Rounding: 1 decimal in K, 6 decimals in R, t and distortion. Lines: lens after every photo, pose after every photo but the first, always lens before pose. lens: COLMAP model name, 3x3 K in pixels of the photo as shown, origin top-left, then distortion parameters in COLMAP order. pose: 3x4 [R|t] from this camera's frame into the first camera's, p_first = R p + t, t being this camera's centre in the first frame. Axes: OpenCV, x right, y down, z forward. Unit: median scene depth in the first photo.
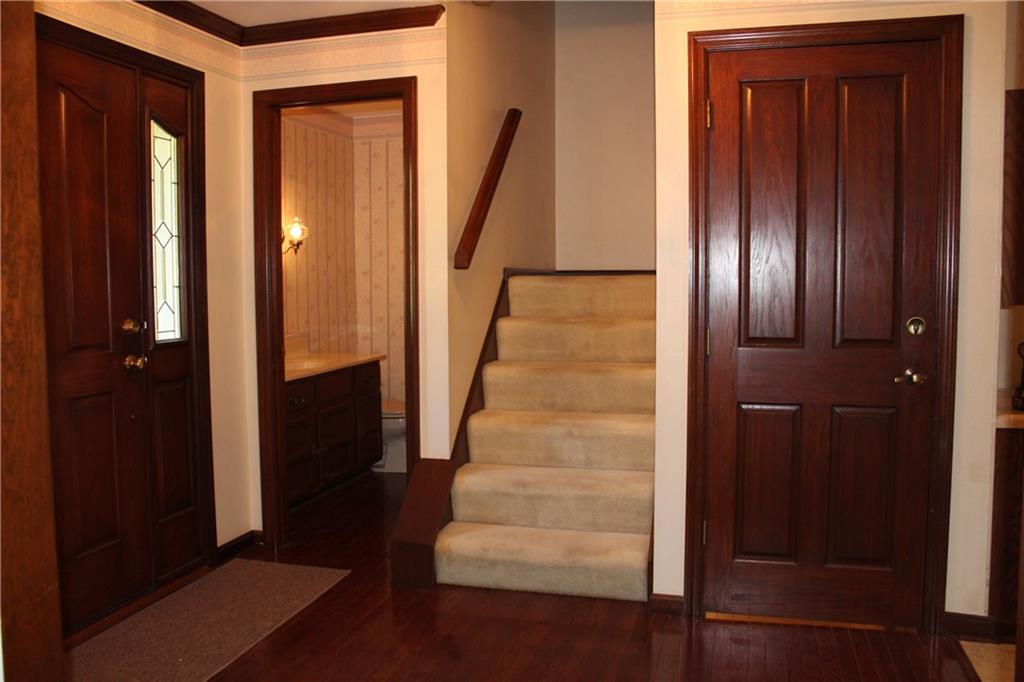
lens RADIAL K [[882.8, 0, 499.5], [0, 882.8, 338.8], [0, 0, 1]] dist [-0.167646, 0.152804]
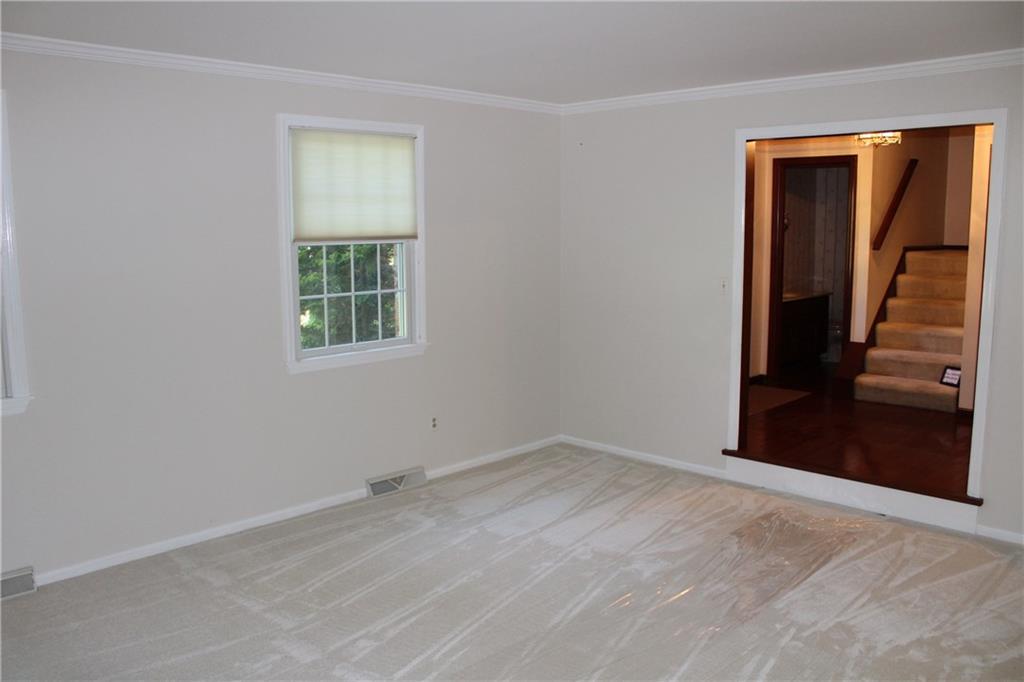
lens RADIAL K [[882.8, 0, 499.5], [0, 882.8, 338.8], [0, 0, 1]] dist [-0.167646, 0.152804]
pose [[0.887013, 0.063583, -0.457346, 0.099465], [-0.031989, 0.996556, 0.076506, 0.001066], [0.460635, -0.053232, 0.885992, -1.118787]]
